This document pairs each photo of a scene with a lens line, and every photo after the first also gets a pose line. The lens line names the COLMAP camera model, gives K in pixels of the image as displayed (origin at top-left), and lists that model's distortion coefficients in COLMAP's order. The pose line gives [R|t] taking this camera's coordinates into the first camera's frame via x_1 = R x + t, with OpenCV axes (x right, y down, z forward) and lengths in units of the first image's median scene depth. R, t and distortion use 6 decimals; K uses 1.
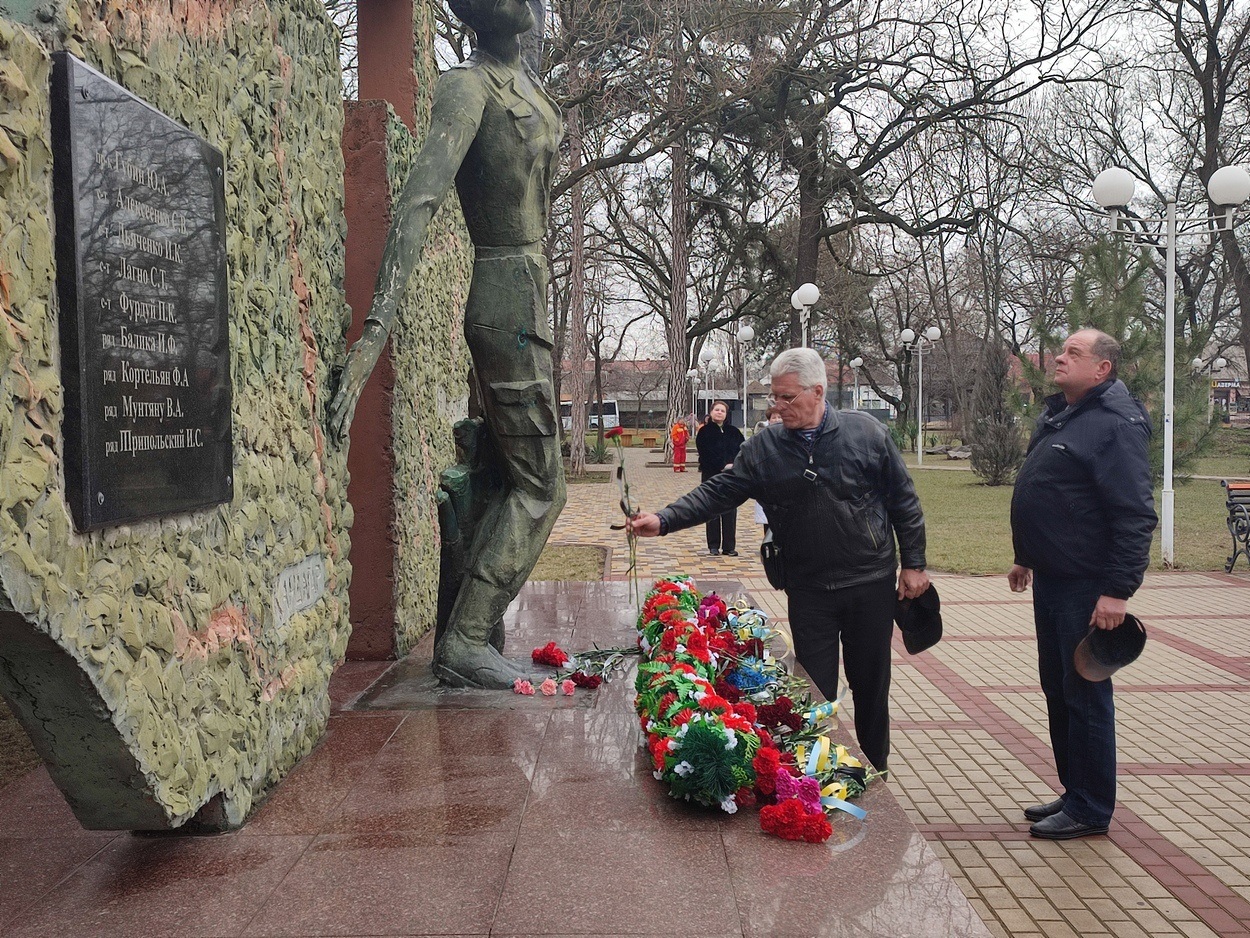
lens RADIAL K [[1378.4, 0, 649.5], [0, 1378.4, 476.6], [0, 0, 1]] dist [0.022685, 0.000000]
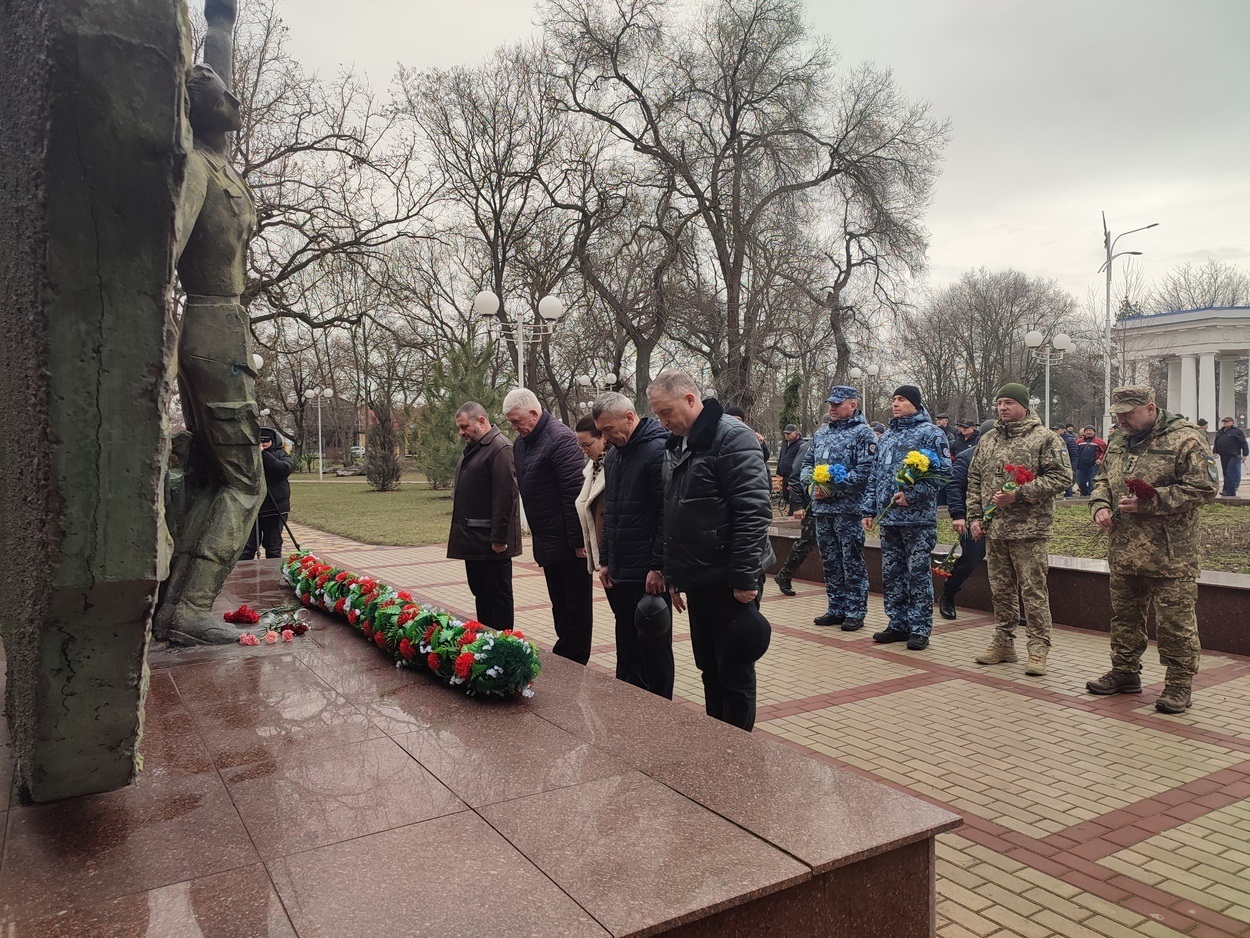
lens RADIAL K [[880.2, 0, 620.3], [0, 880.2, 471.4], [0, 0, 1]] dist [0.031053, -0.018082]
pose [[0.855428, -0.020977, 0.517496, -0.212971], [0.030780, 0.999472, -0.010365, 0.014968], [-0.517006, 0.024795, 0.855623, 0.109951]]
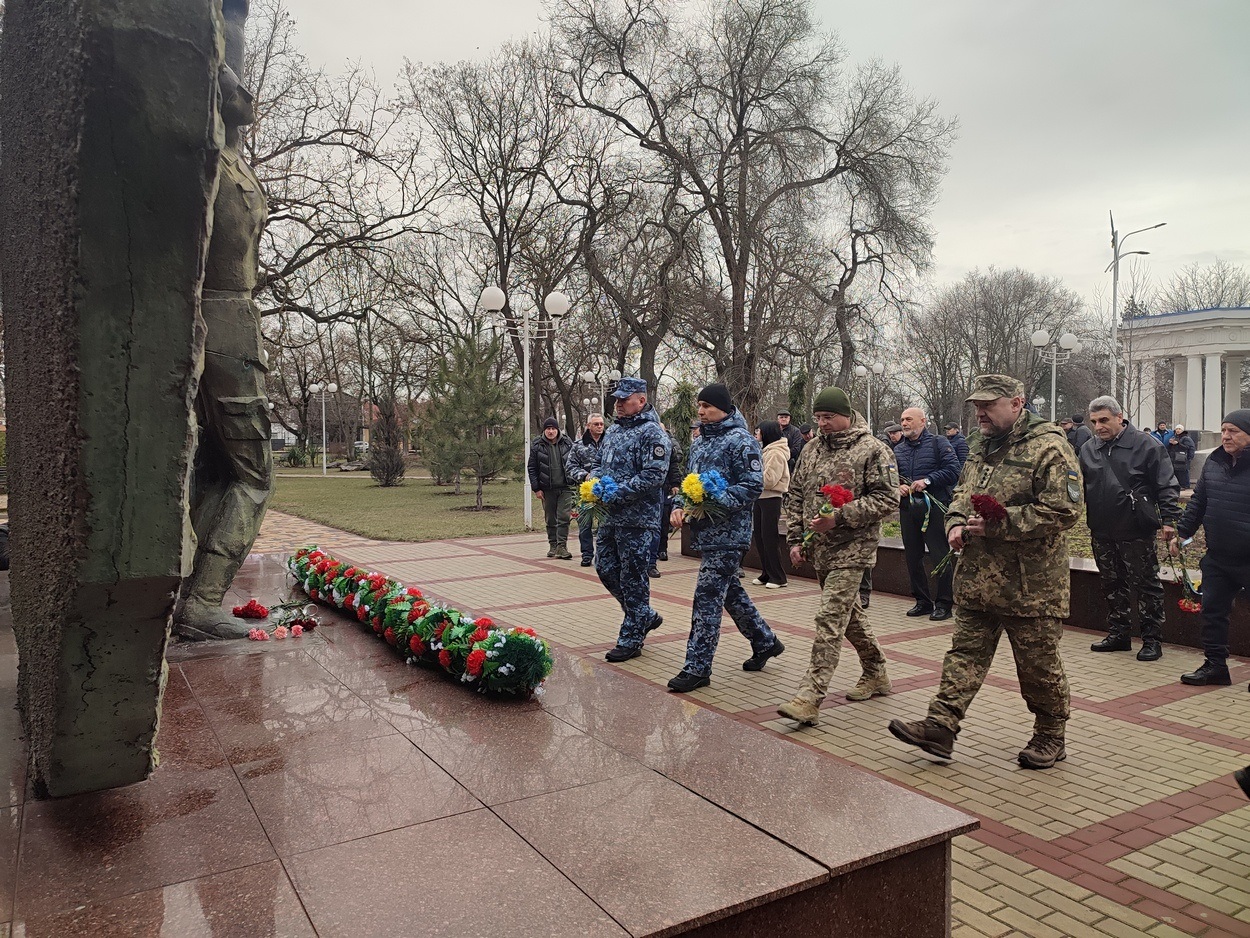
lens RADIAL K [[880.2, 0, 619.9], [0, 880.2, 471.4], [0, 0, 1]] dist [0.031053, -0.018082]
pose [[0.857451, -0.016784, 0.514291, -0.218351], [0.023532, 0.999701, -0.006609, 0.013806], [-0.514027, 0.017770, 0.857590, 0.115117]]
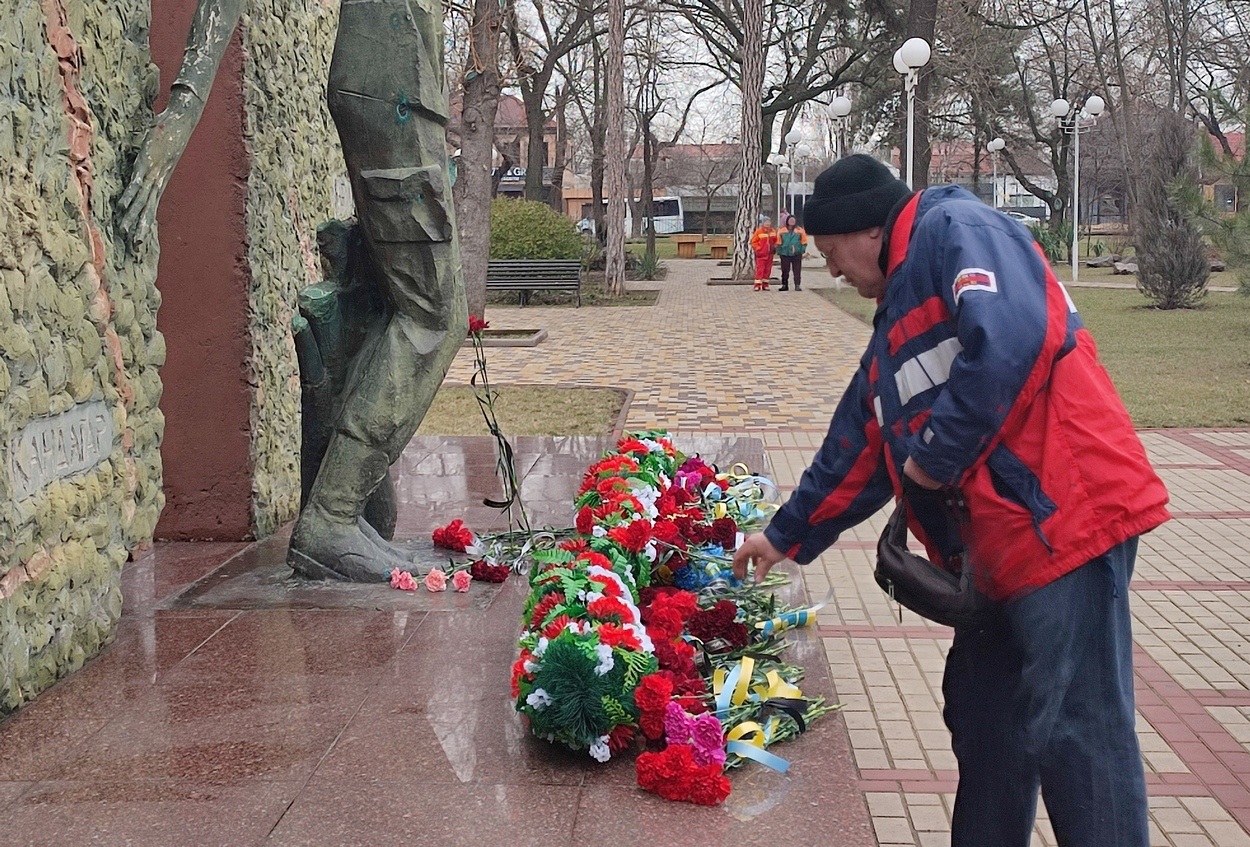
lens RADIAL K [[1800.8, 0, 612.4], [0, 1800.8, 359.6], [0, 0, 1]] dist [0.032174, 0.000000]
pose [[0.997763, 0.003133, -0.066782, 0.084164], [-0.000810, 0.999395, 0.034783, -0.000228], [0.066851, -0.034651, 0.997161, 0.040639]]
